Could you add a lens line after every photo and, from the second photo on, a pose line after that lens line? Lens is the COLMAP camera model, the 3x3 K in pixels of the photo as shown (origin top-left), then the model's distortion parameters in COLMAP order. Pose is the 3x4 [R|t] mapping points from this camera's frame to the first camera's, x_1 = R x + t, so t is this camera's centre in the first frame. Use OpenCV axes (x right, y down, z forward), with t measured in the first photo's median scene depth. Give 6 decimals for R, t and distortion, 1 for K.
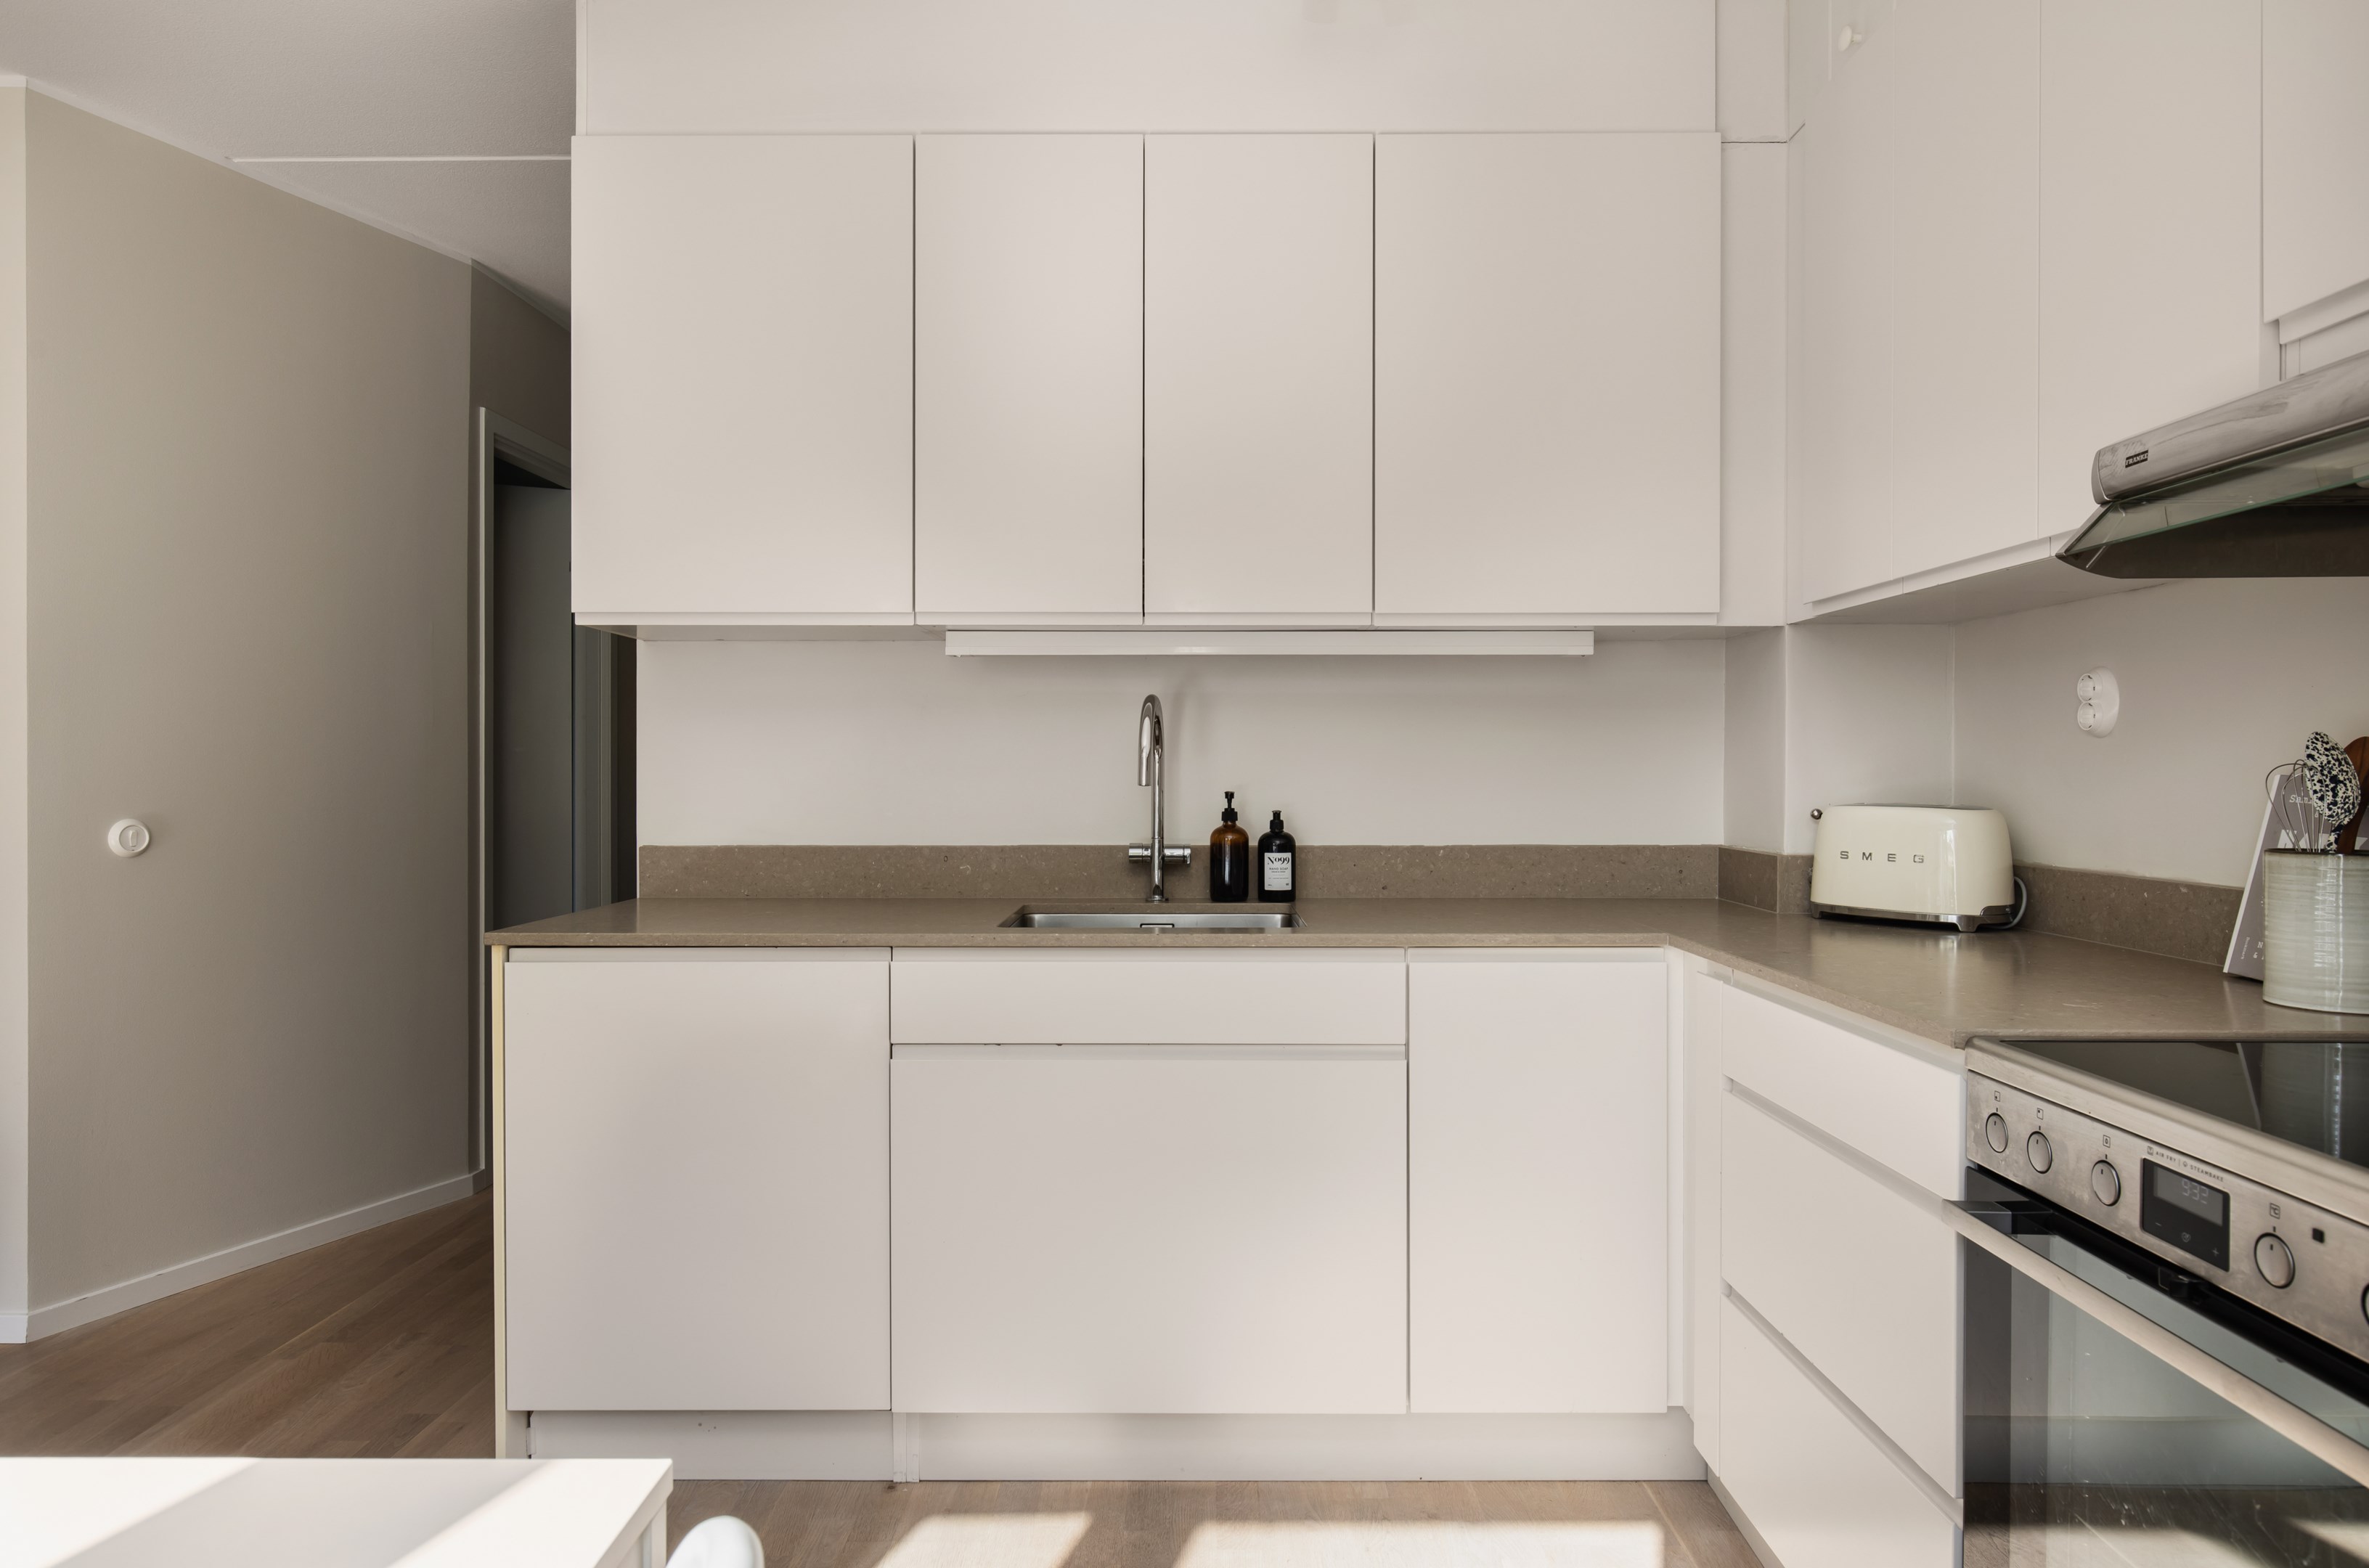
lens RADIAL K [[1376.5, 0, 1184.5], [0, 1376.5, 784.0], [0, 0, 1]] dist [-0.000225, 0.000222]
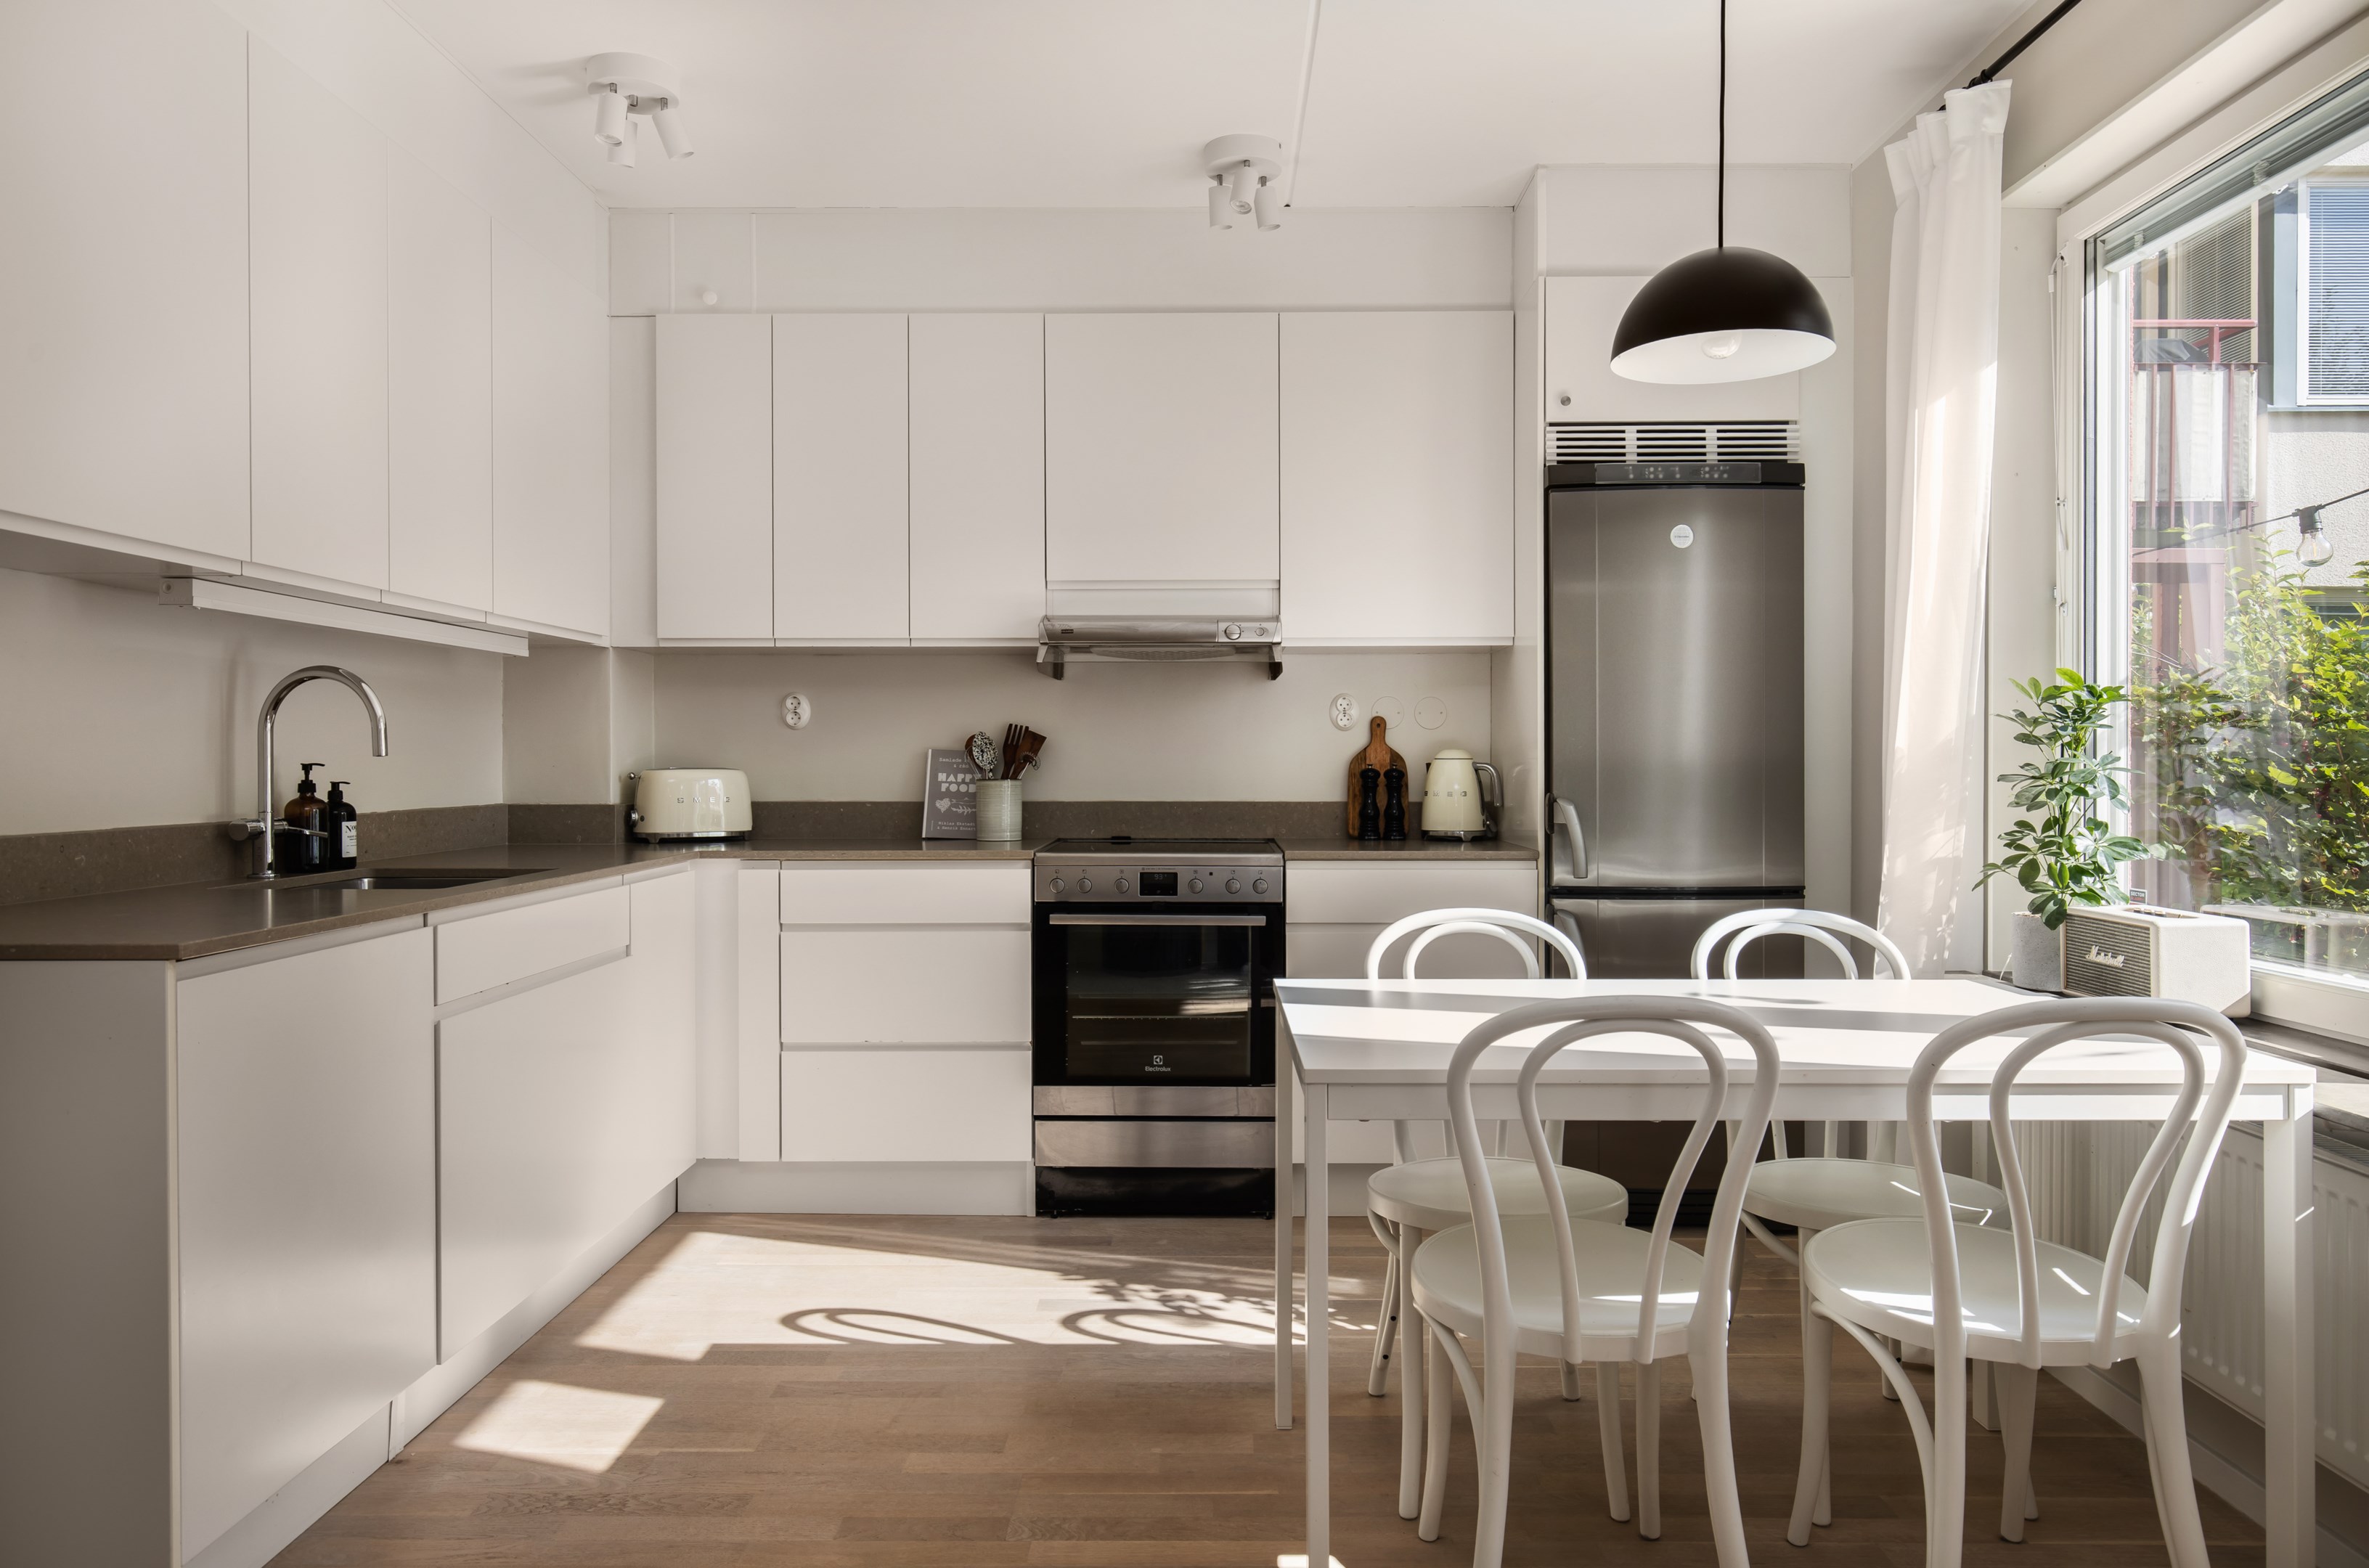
lens RADIAL K [[1508.1, 0, 1184.5], [0, 1508.1, 784.0], [0, 0, 1]] dist [-0.003020, 0.001228]
pose [[0.006871, -0.016314, 0.999843, -1.076195], [0.009493, 0.999823, 0.016248, 0.008907], [-0.999931, 0.009380, 0.007025, 0.353518]]
